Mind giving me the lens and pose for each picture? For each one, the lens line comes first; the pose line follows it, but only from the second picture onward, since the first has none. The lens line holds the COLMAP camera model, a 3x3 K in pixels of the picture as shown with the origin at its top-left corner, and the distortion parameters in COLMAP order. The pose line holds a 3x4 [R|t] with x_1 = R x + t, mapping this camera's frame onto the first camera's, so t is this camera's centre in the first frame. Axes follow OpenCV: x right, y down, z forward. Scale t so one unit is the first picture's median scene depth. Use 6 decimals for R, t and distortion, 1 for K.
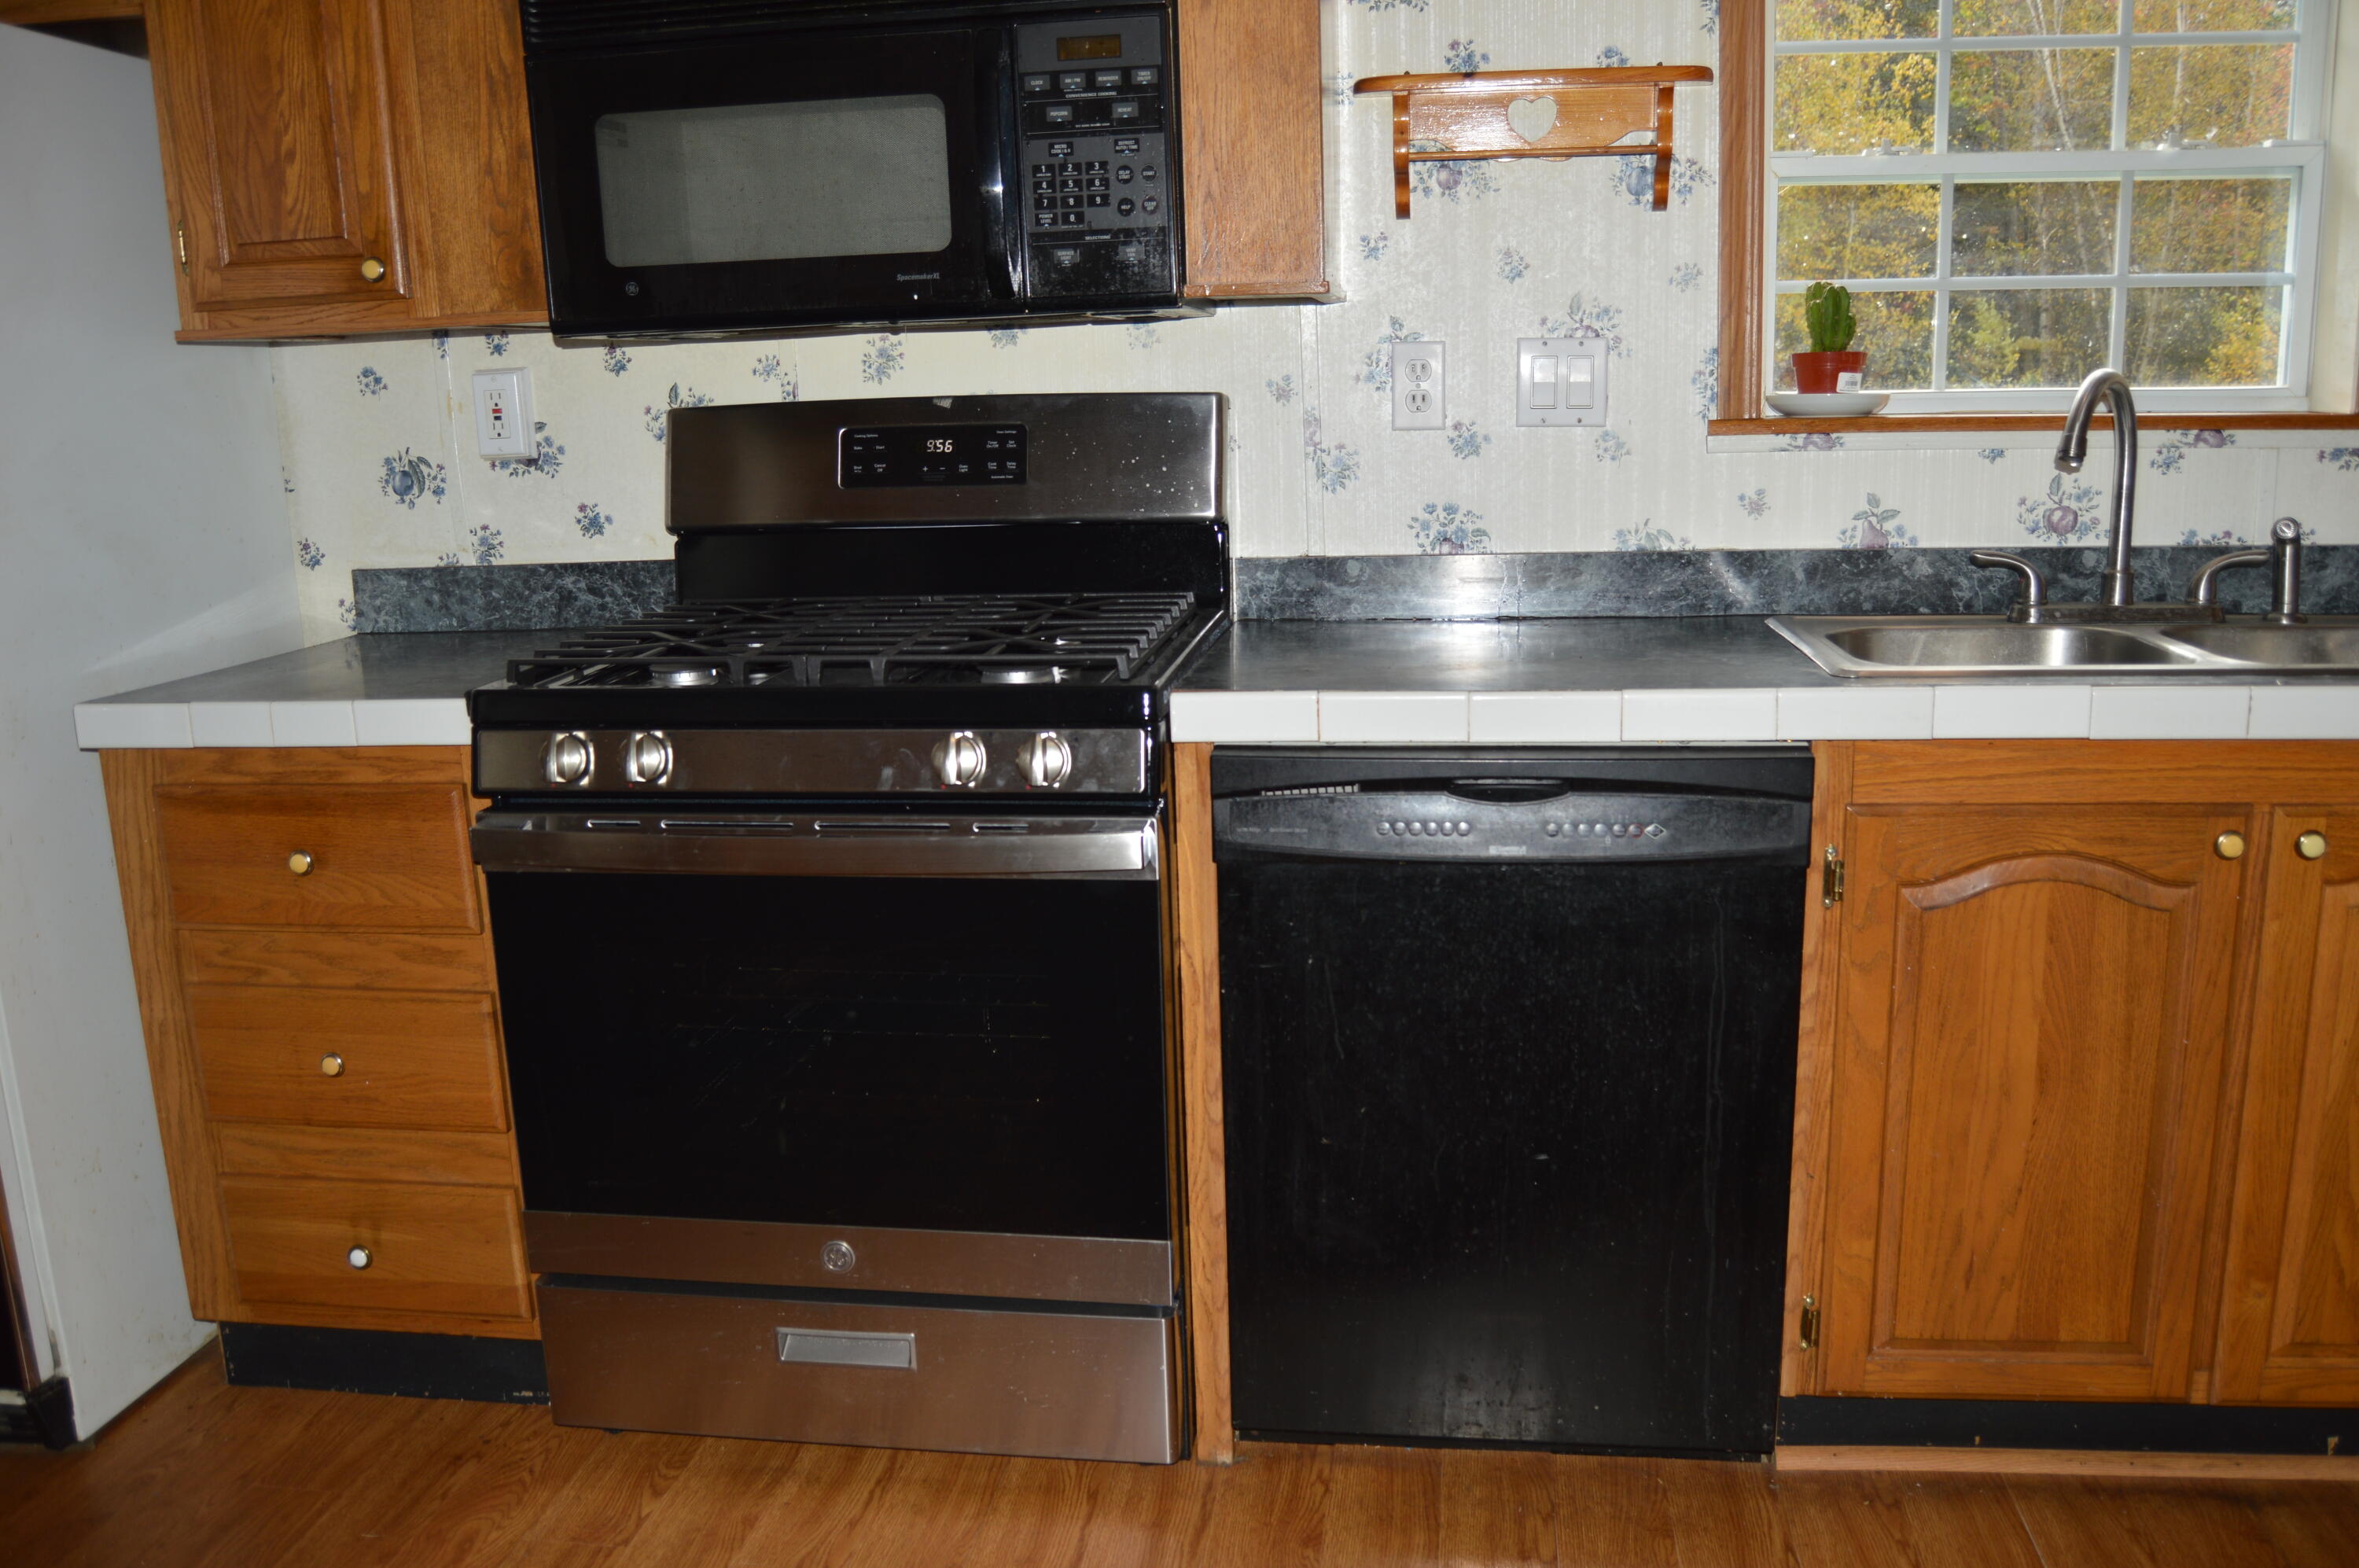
lens RADIAL K [[1872.8, 0, 1179.5], [0, 1872.8, 784.0], [0, 0, 1]] dist [-0.082347, 0.009648]
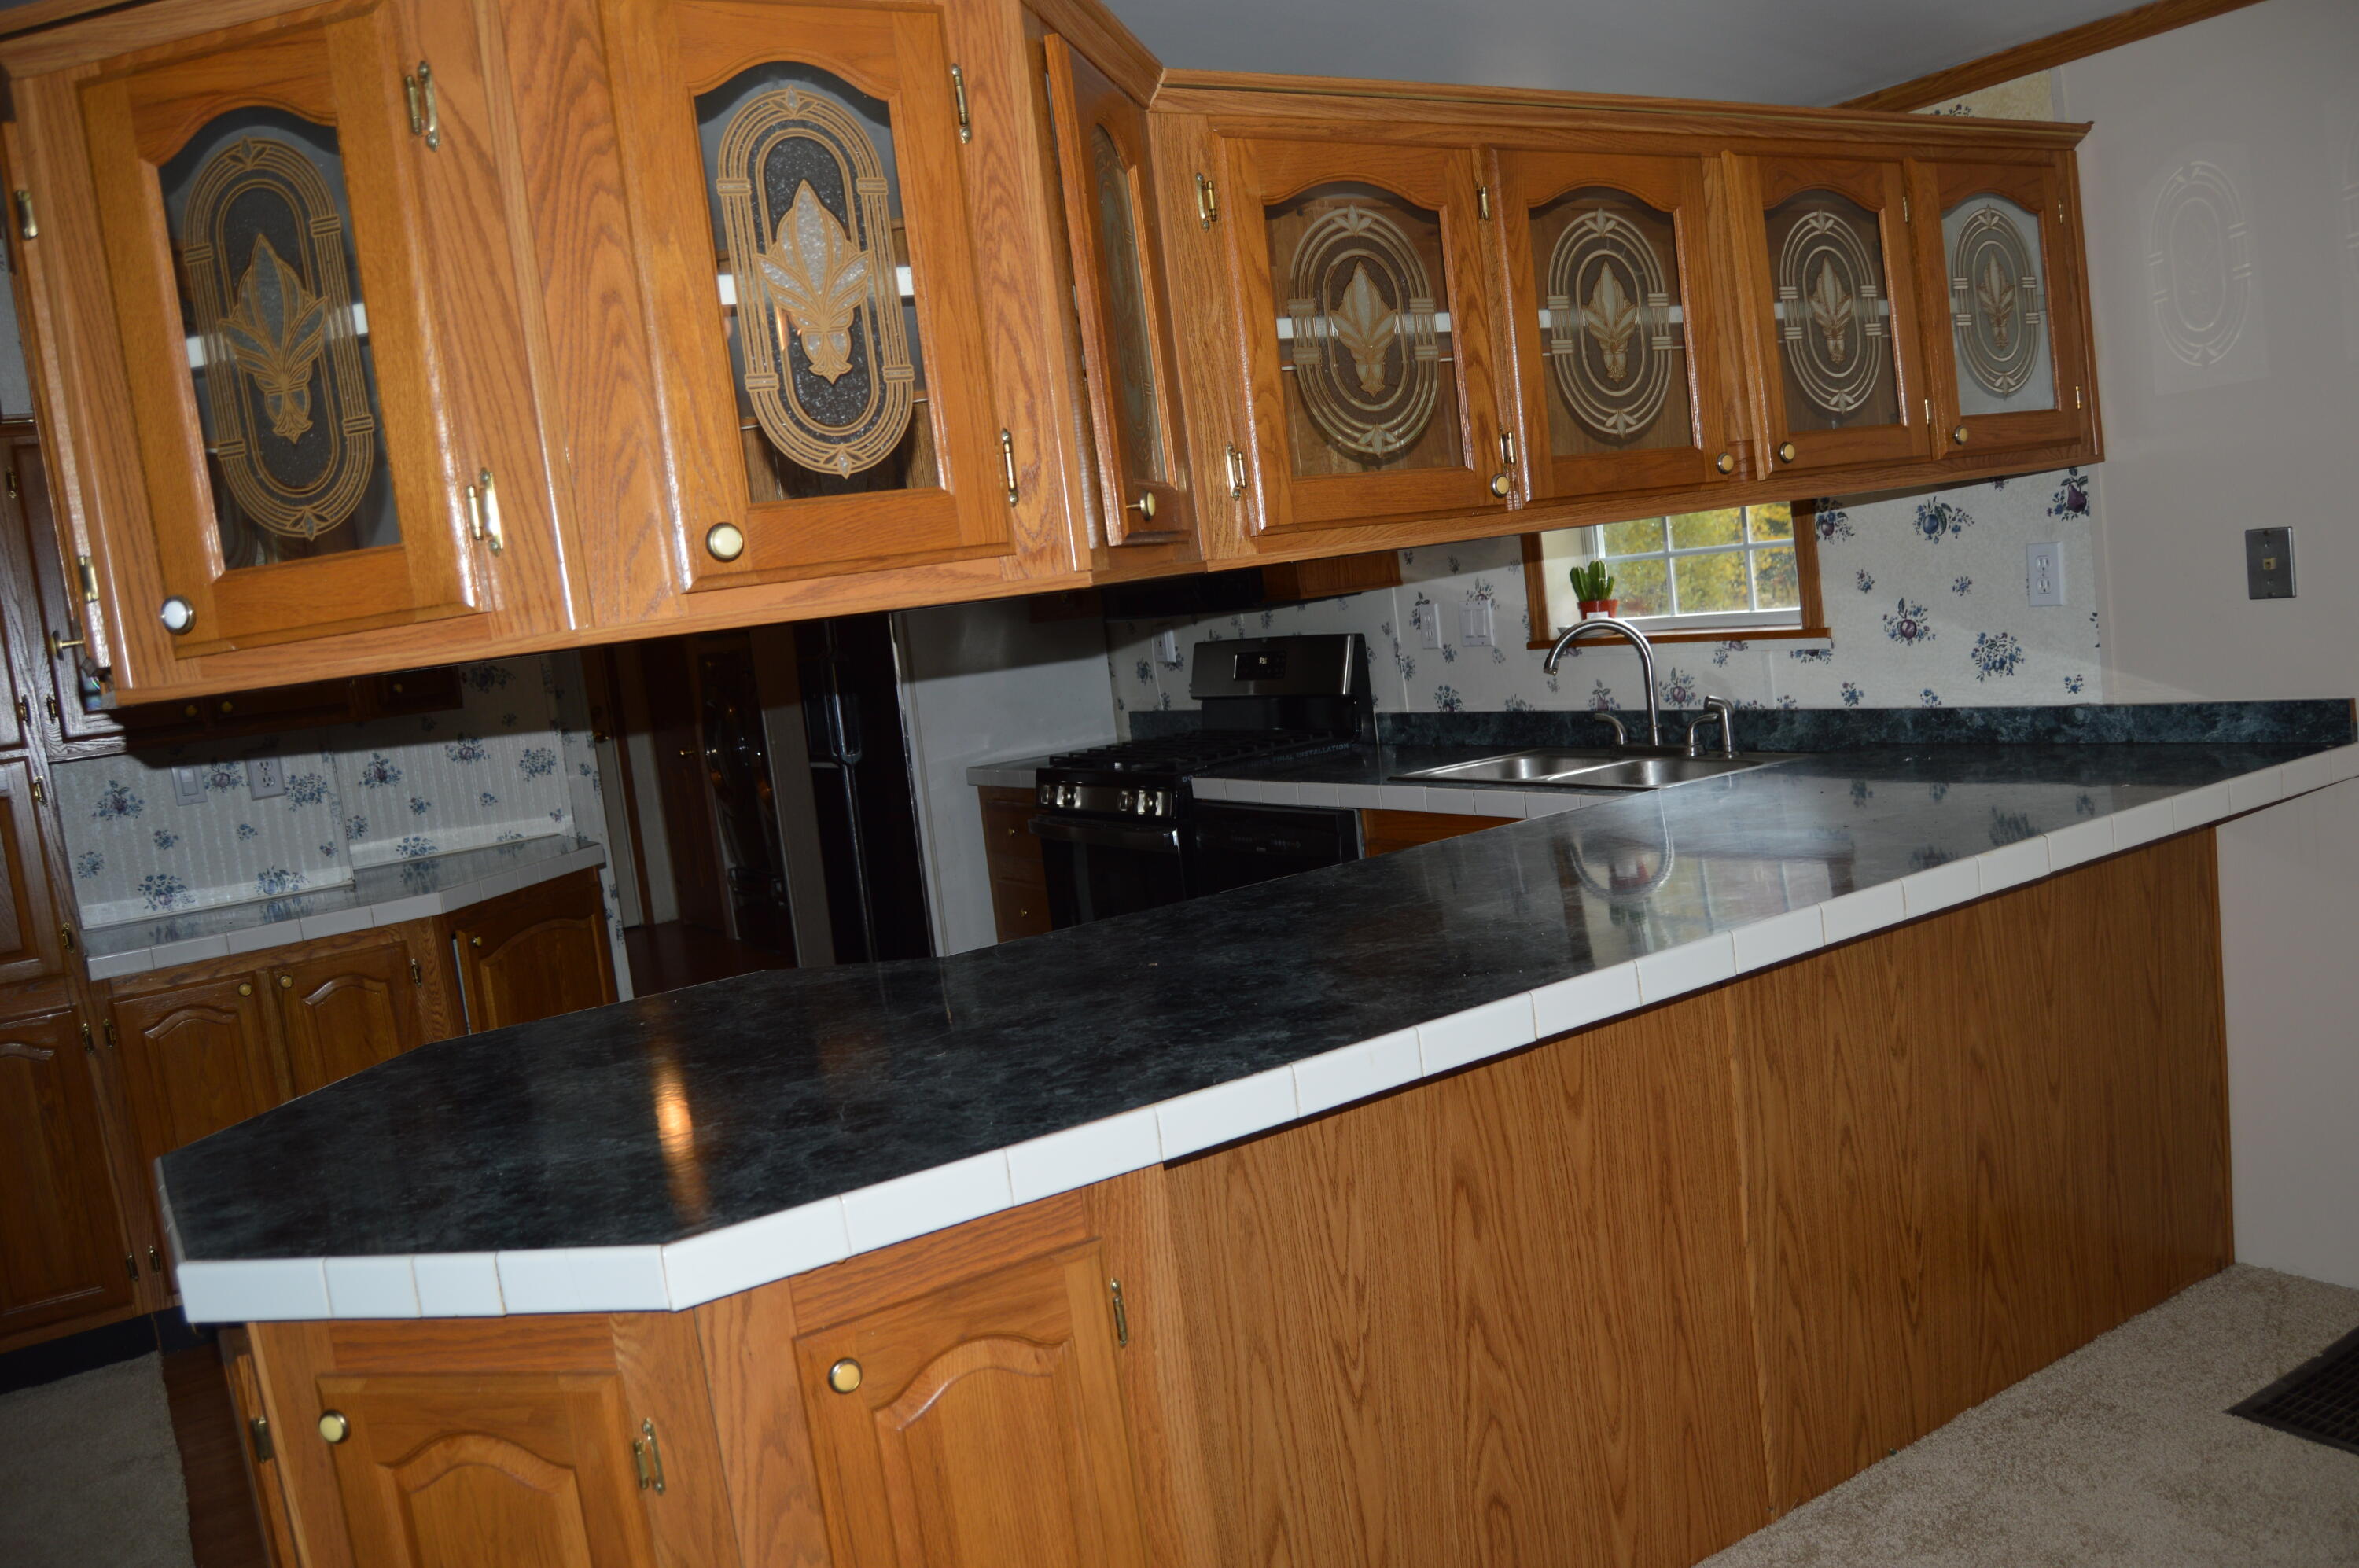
lens RADIAL K [[1872.8, 0, 1179.5], [0, 1872.8, 784.0], [0, 0, 1]] dist [-0.082347, 0.009648]
pose [[0.647911, 0.034406, -0.760939, 1.543471], [-0.062261, 0.998029, -0.007887, -0.017473], [0.759167, 0.052488, 0.648776, -0.493275]]
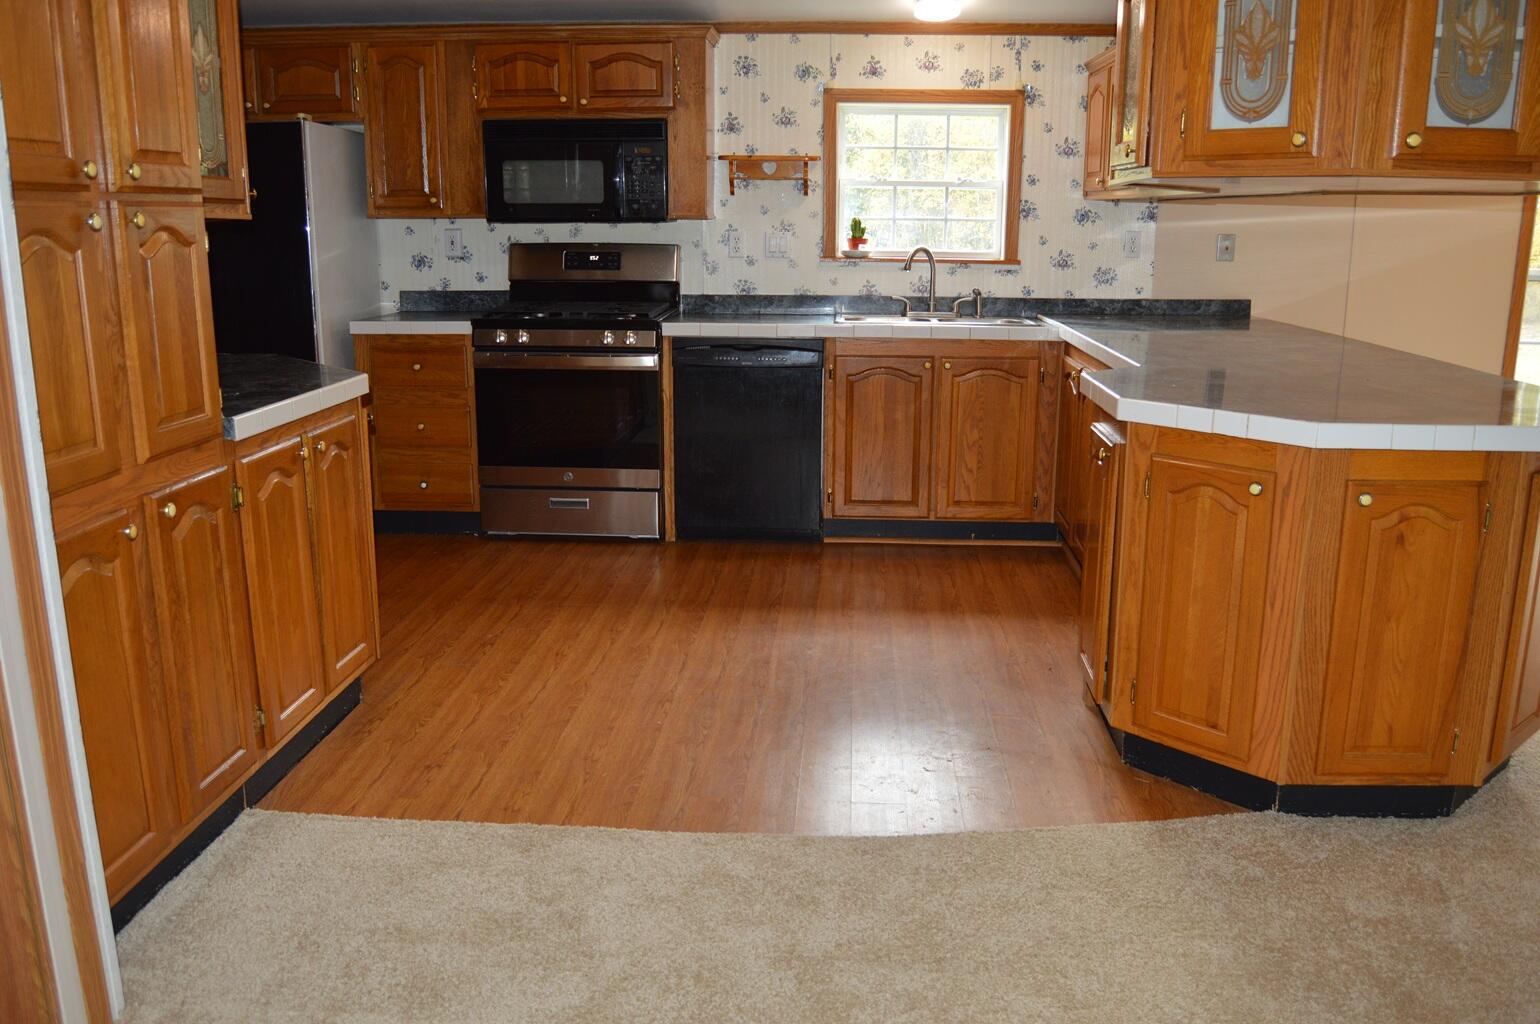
lens RADIAL K [[1222.6, 0, 770.0], [0, 1222.6, 512.0], [0, 0, 1]] dist [-0.082347, 0.009648]
pose [[0.995793, 0.017108, 0.090019, -0.002414], [-0.018406, 0.999738, 0.013599, 0.256641], [-0.089762, -0.015199, 0.995847, -1.295114]]
